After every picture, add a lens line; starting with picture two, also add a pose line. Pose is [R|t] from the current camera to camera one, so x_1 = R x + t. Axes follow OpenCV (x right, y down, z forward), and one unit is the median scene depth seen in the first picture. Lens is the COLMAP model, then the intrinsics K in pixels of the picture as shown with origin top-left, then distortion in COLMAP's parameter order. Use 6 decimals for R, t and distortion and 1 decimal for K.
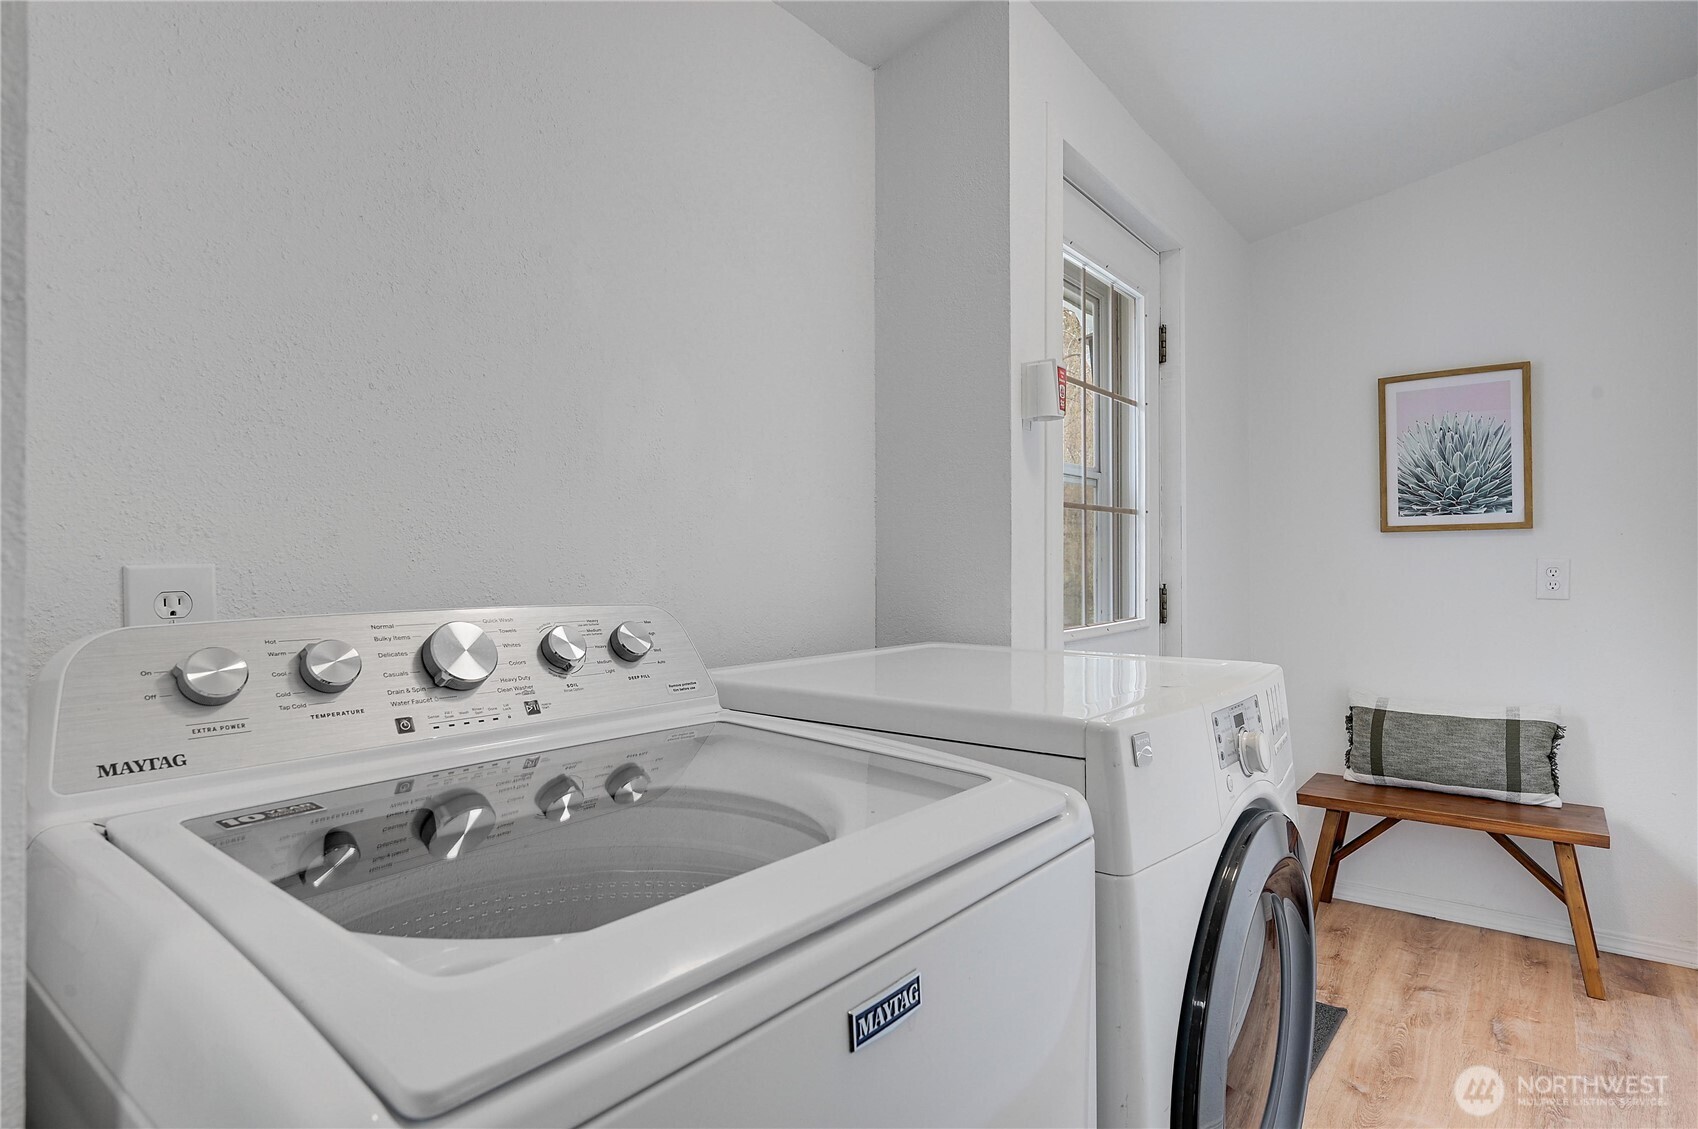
lens RADIAL K [[883.8, 0, 884.5], [0, 883.8, 561.8], [0, 0, 1]] dist [-0.004729, -0.000839]
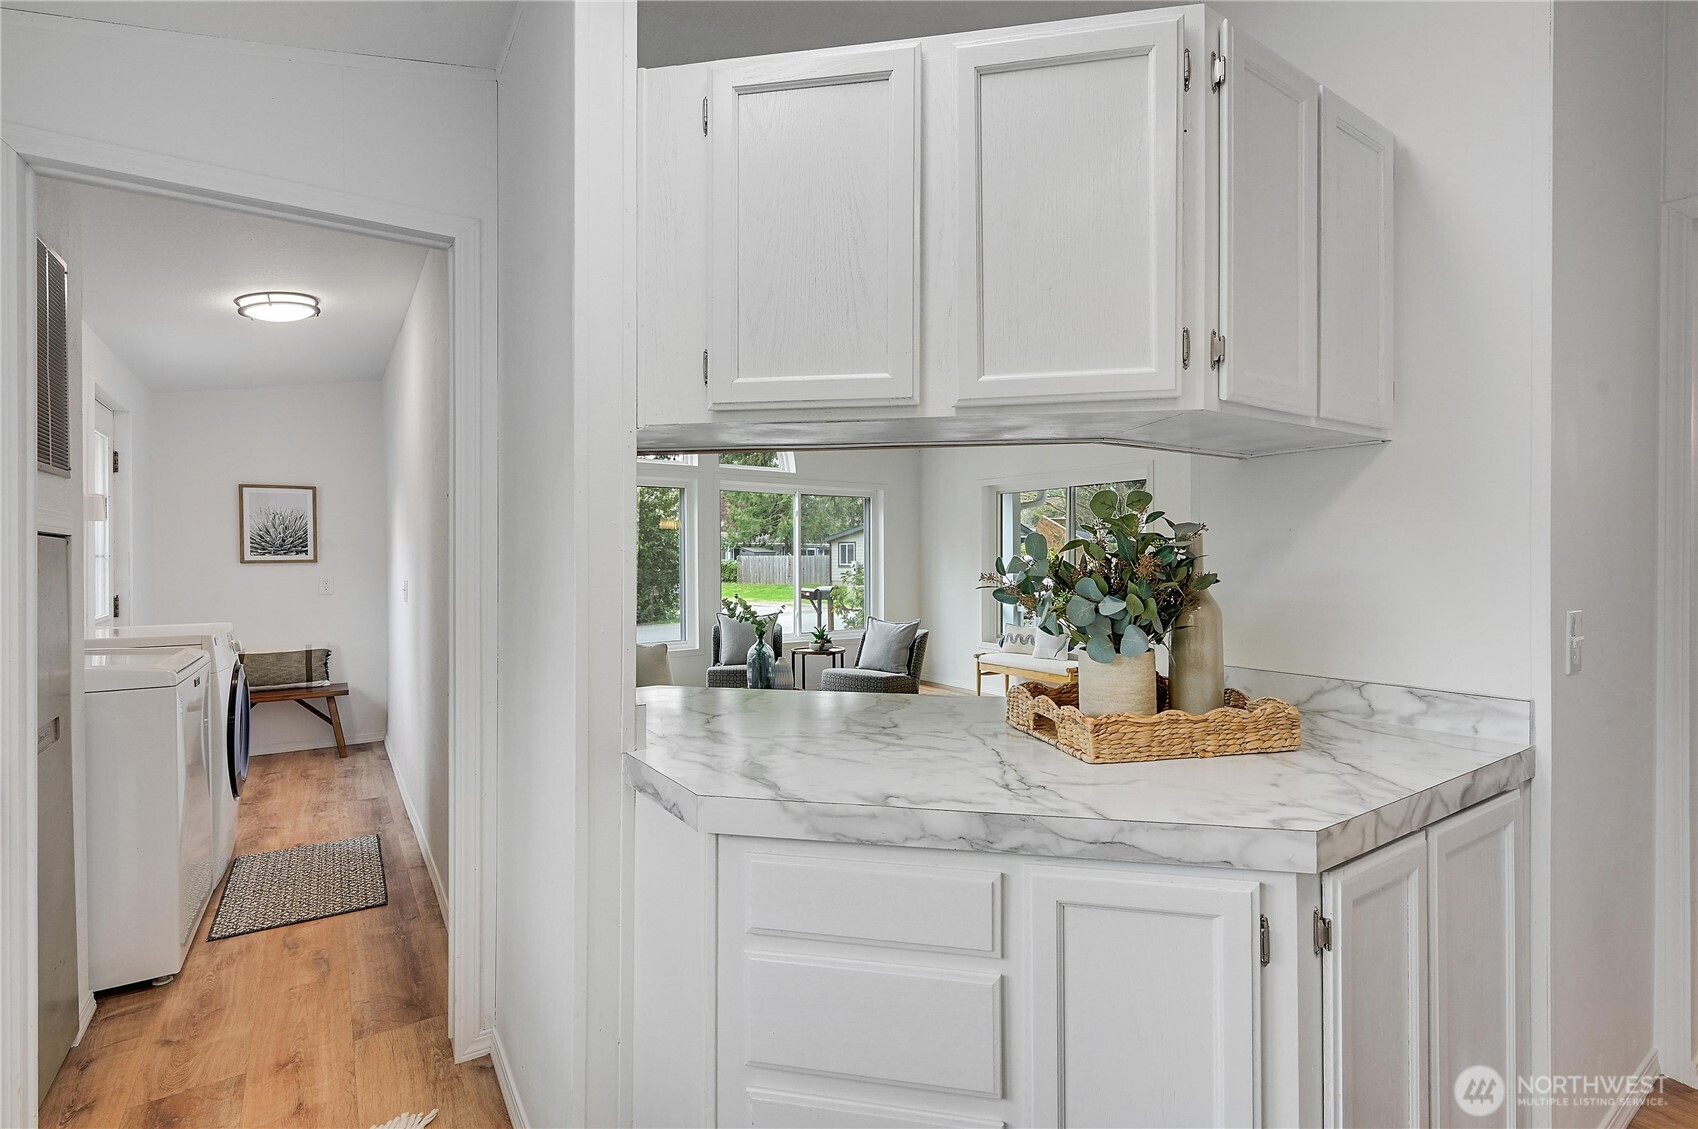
lens RADIAL K [[779.9, 0, 849.7], [0, 779.9, 556.8], [0, 0, 1]] dist [-0.000664, 0.000400]
pose [[0.331852, 0.001684, 0.943330, -0.654686], [0.003867, 0.999988, -0.003146, -0.040854], [-0.943324, 0.004692, 0.331841, -0.892924]]
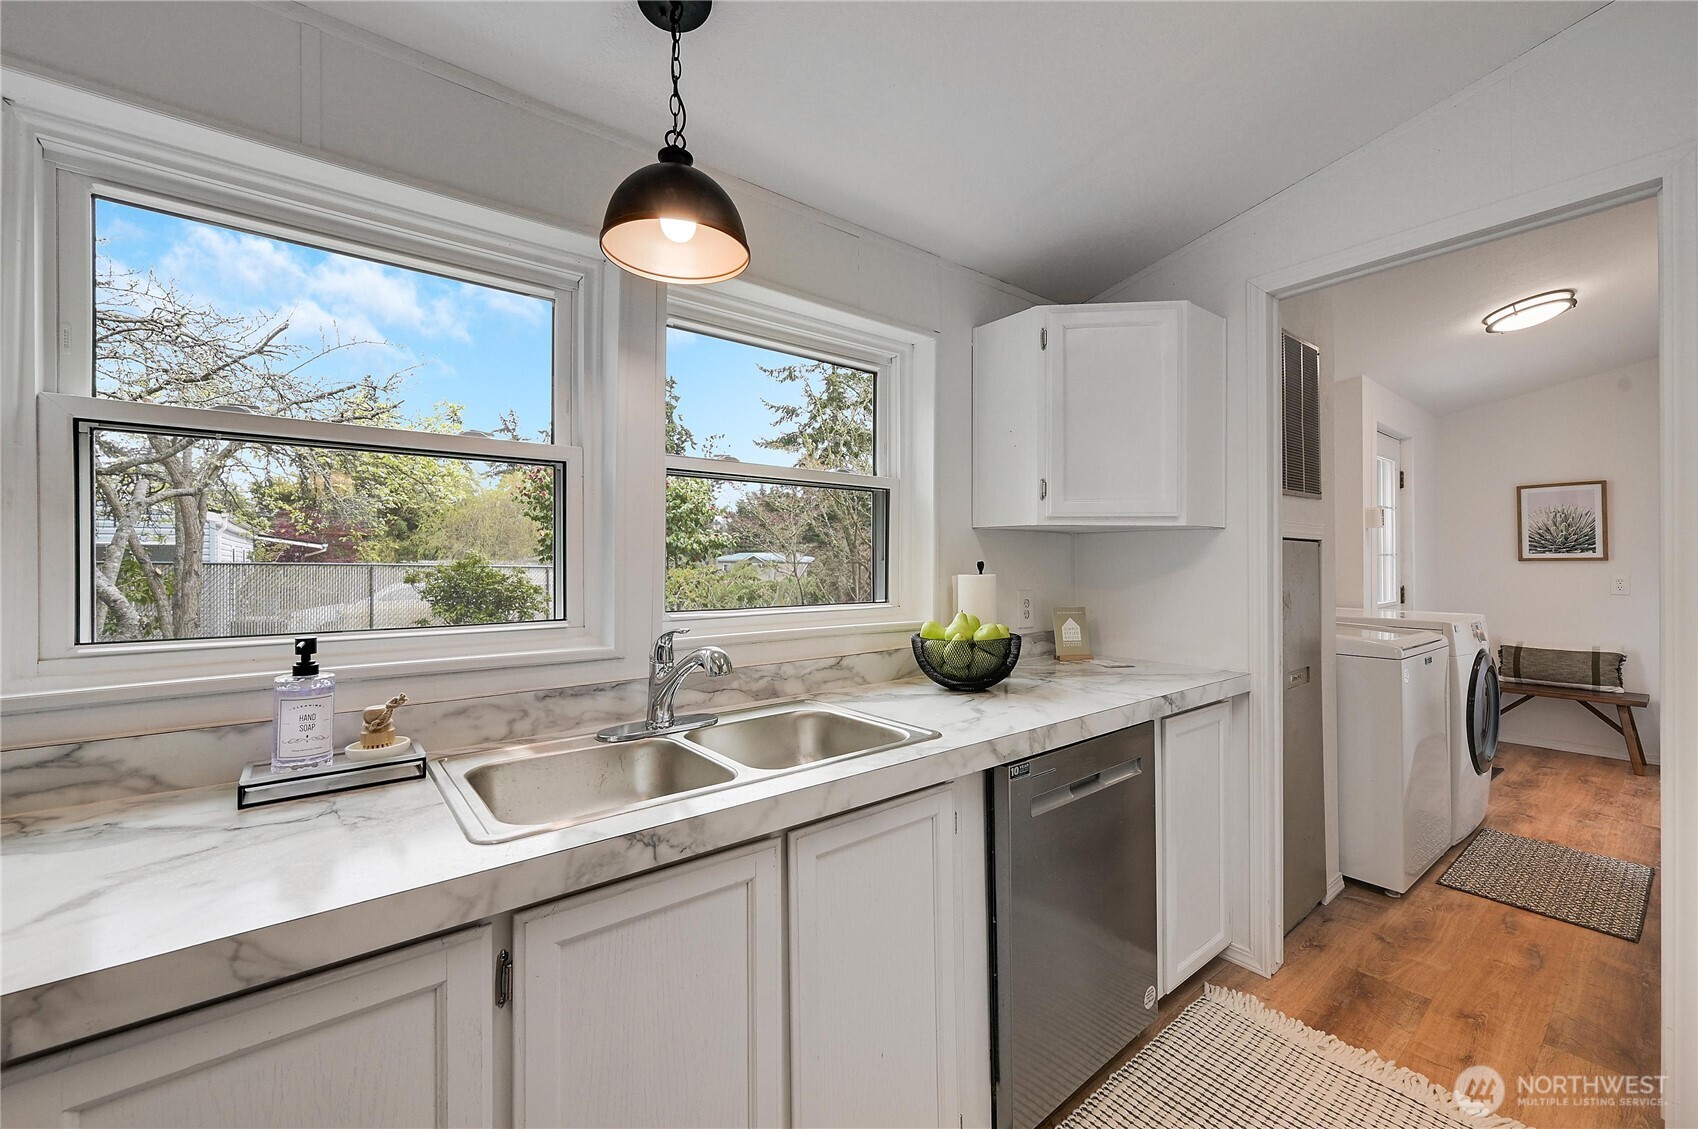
lens RADIAL K [[680.2, 0, 855.3], [0, 680.2, 556.3], [0, 0, 1]] dist [-0.000631, 0.000441]
pose [[0.968804, -0.000523, -0.247827, -0.580186], [-0.000524, 0.999991, -0.004160, -0.040159], [0.247827, 0.004160, 0.968795, -0.983073]]
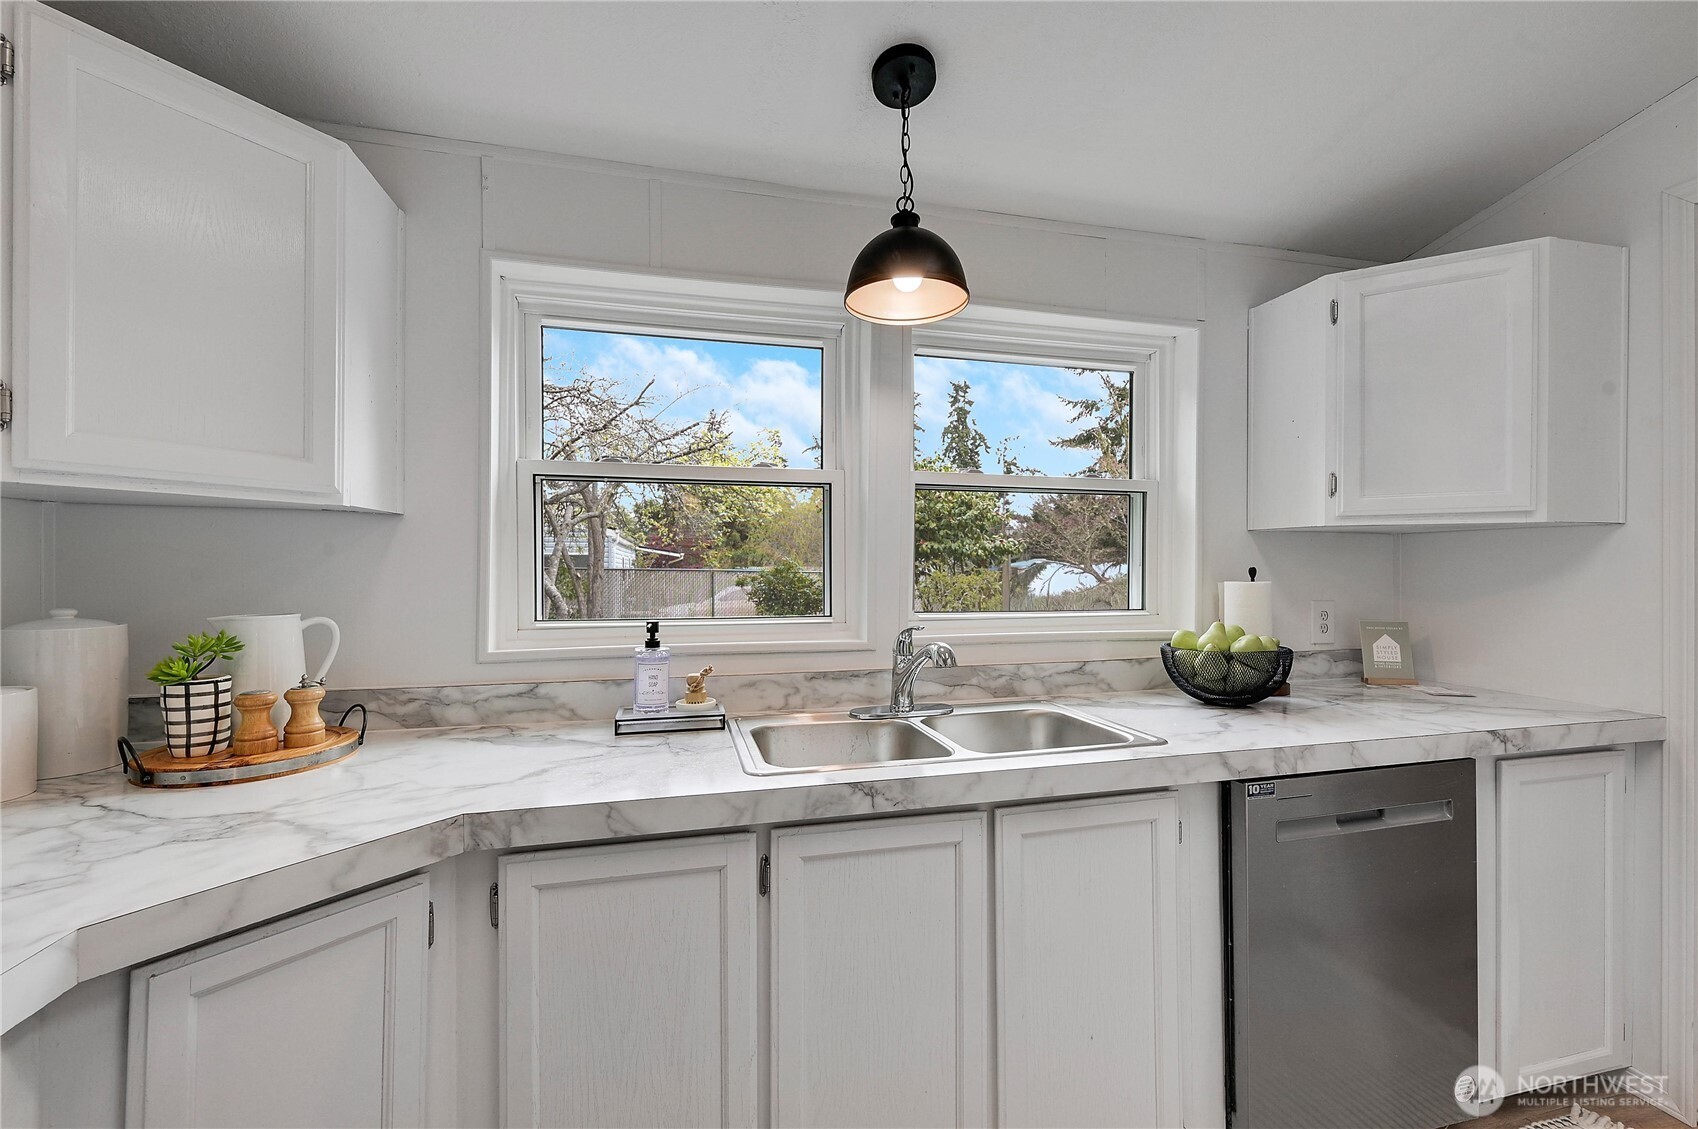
lens RADIAL K [[700.6, 0, 849.0], [0, 700.6, 564.5], [0, 0, 1]] dist [-0.001775, 0.000008]
pose [[0.777208, -0.001348, -0.629242, -0.502693], [0.000750, 0.999999, -0.001216, -0.039883], [0.629243, 0.000473, 0.777209, -1.023151]]
